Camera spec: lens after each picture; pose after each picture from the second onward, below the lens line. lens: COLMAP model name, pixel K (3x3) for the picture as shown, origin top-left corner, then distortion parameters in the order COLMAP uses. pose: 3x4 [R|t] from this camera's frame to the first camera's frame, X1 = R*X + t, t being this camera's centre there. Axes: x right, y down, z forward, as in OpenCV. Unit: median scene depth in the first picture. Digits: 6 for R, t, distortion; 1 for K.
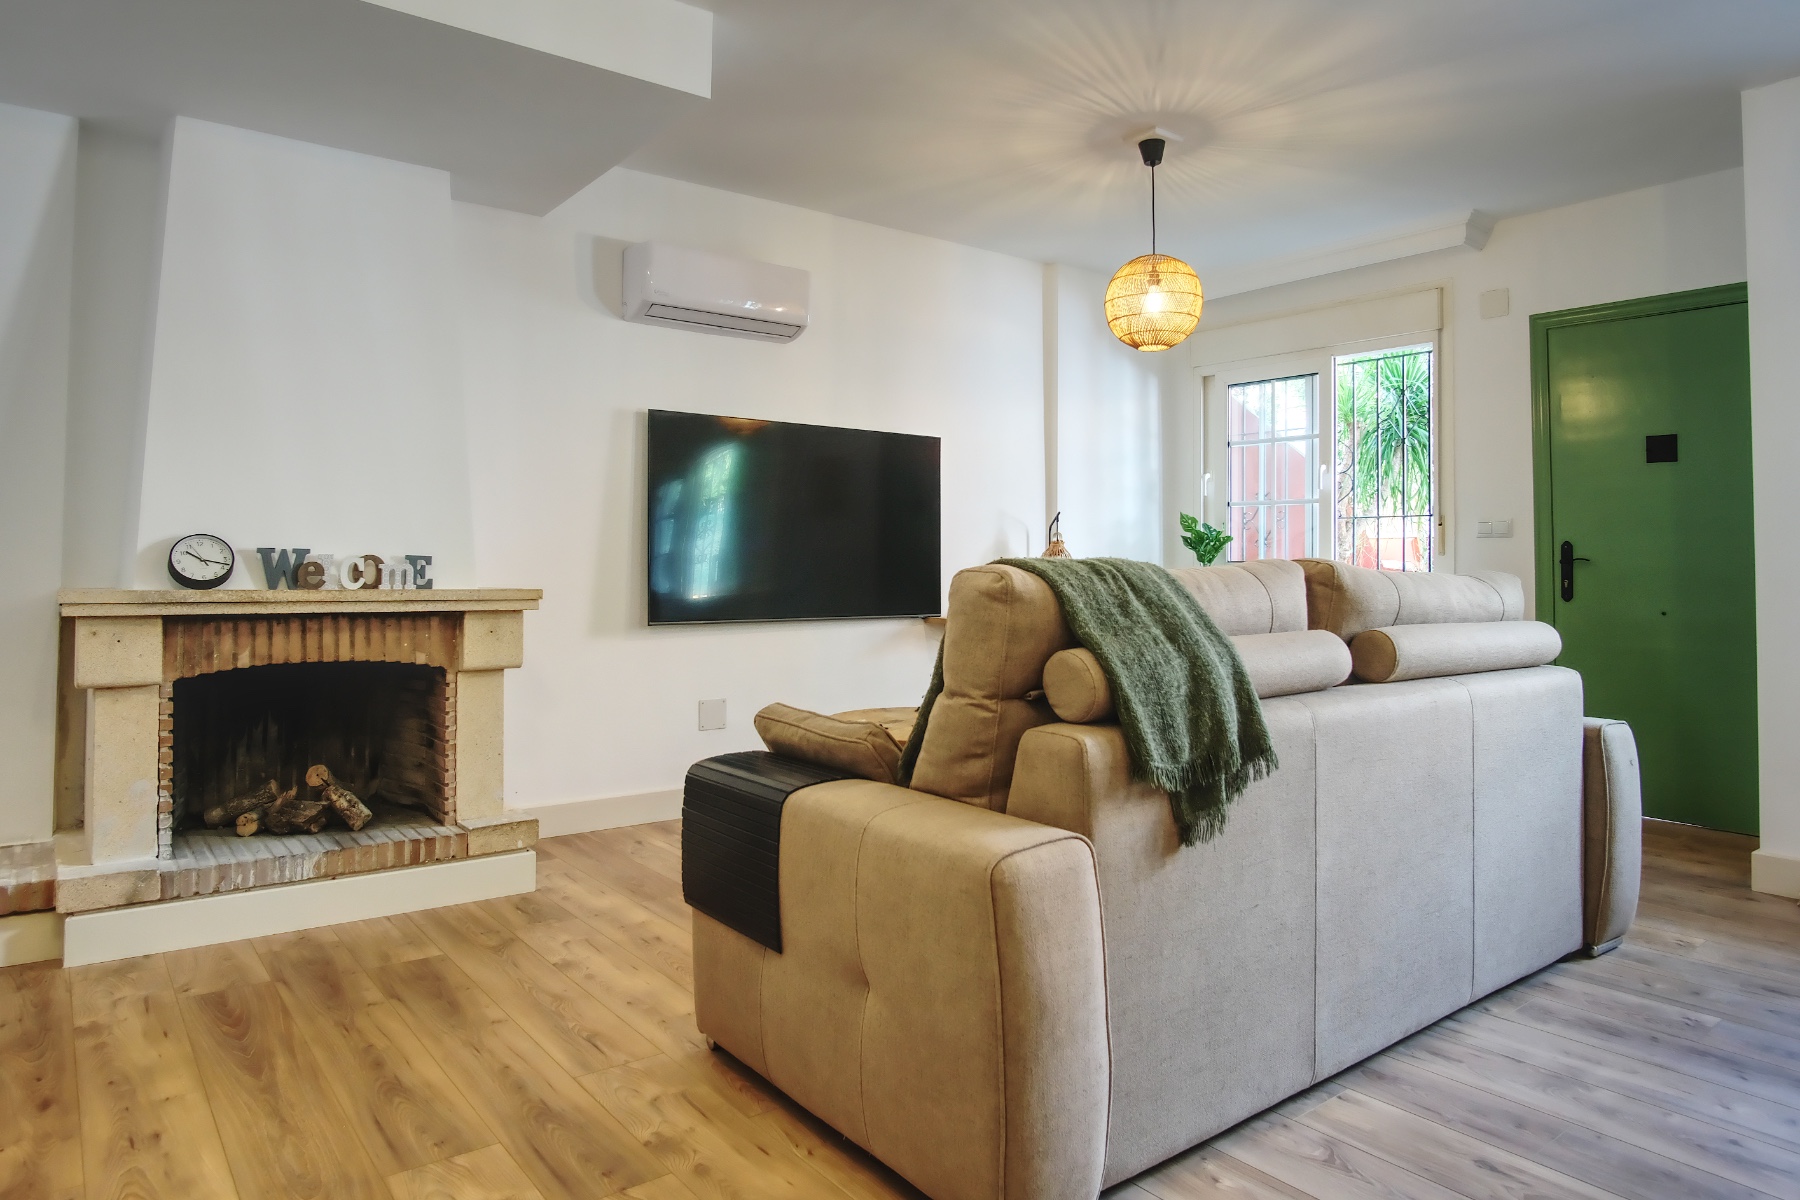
lens RADIAL K [[1012.6, 0, 909.6], [0, 1012.6, 584.2], [0, 0, 1]] dist [-0.024054, 0.002281]
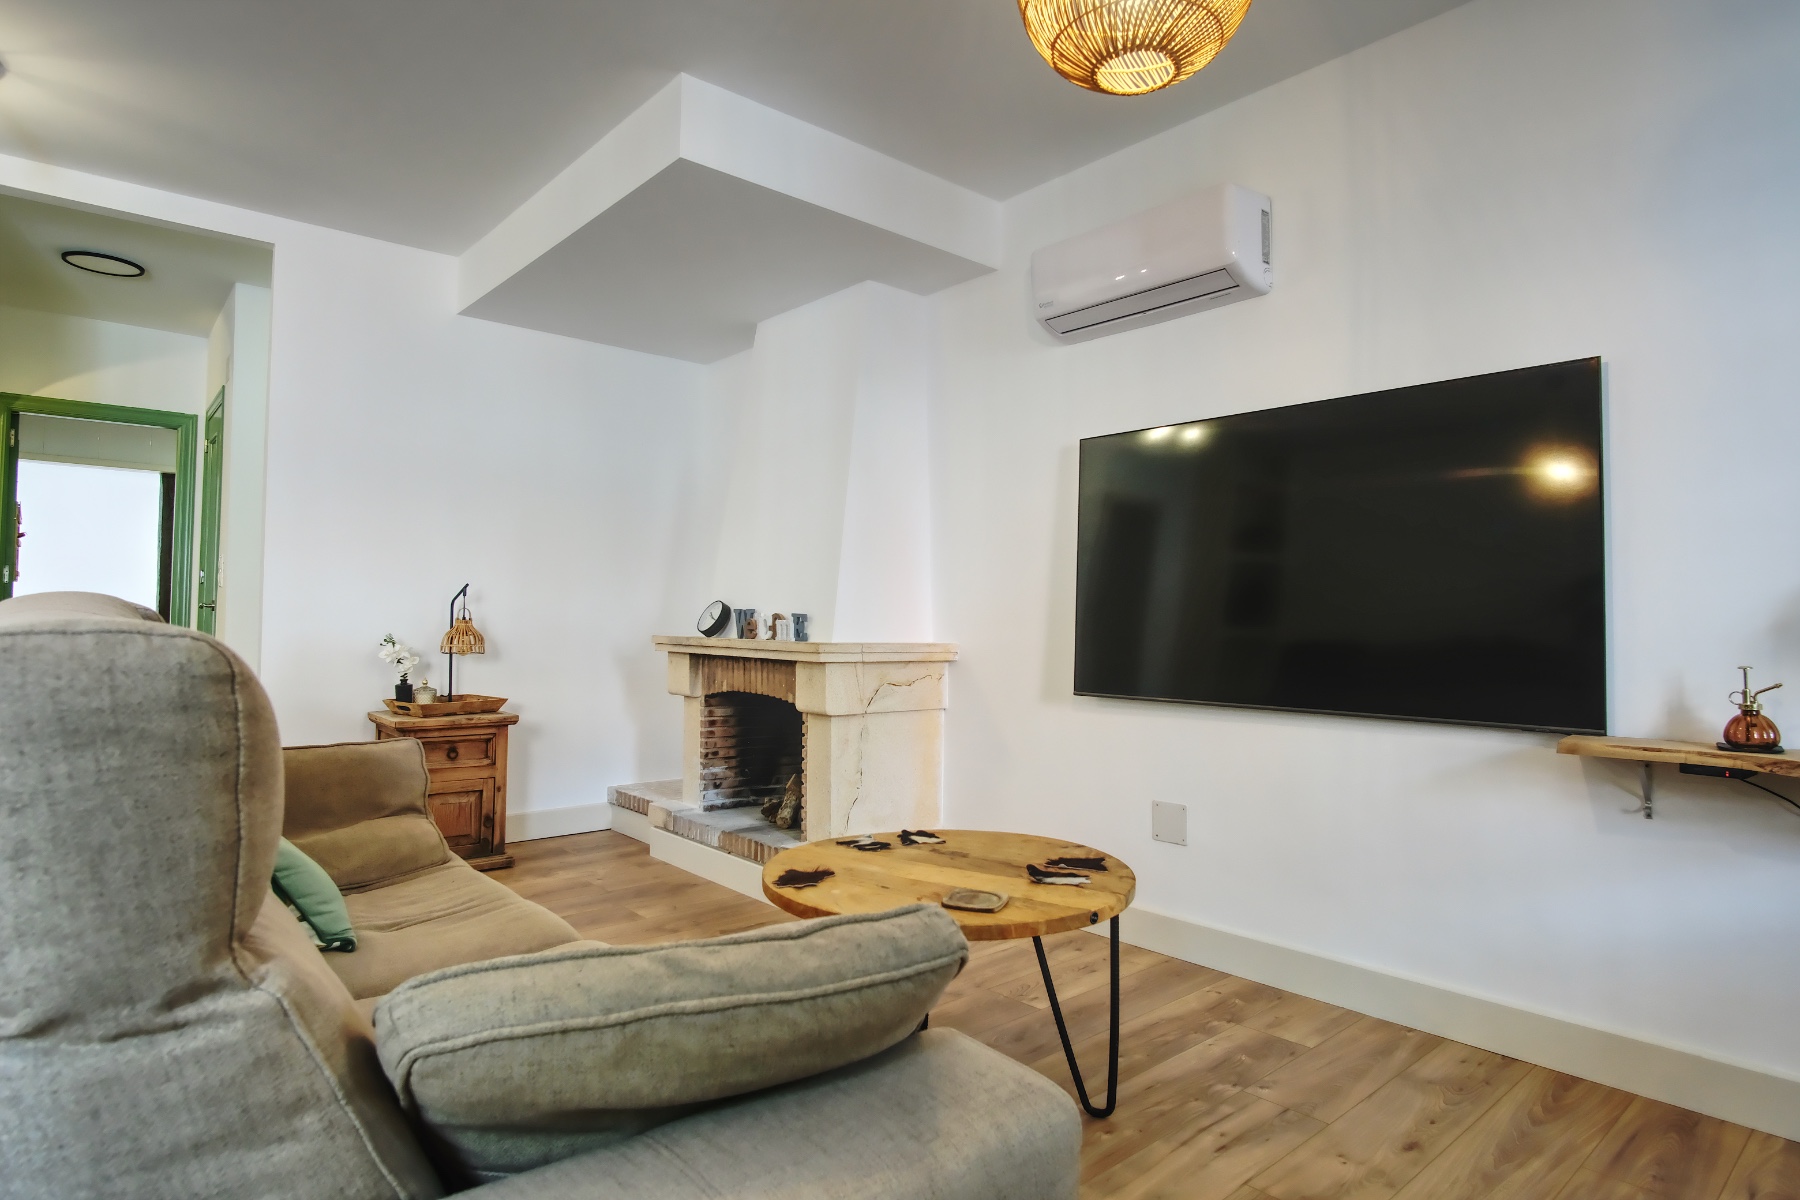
lens RADIAL K [[968.0, 0, 900.0], [0, 968.0, 600.0], [0, 0, 1]] dist [-0.017949, 0.002102]
pose [[0.107348, -0.028536, -0.993812, 0.730668], [-0.028040, 0.999104, -0.031716, -0.011726], [0.993826, 0.031271, 0.106451, 1.046393]]
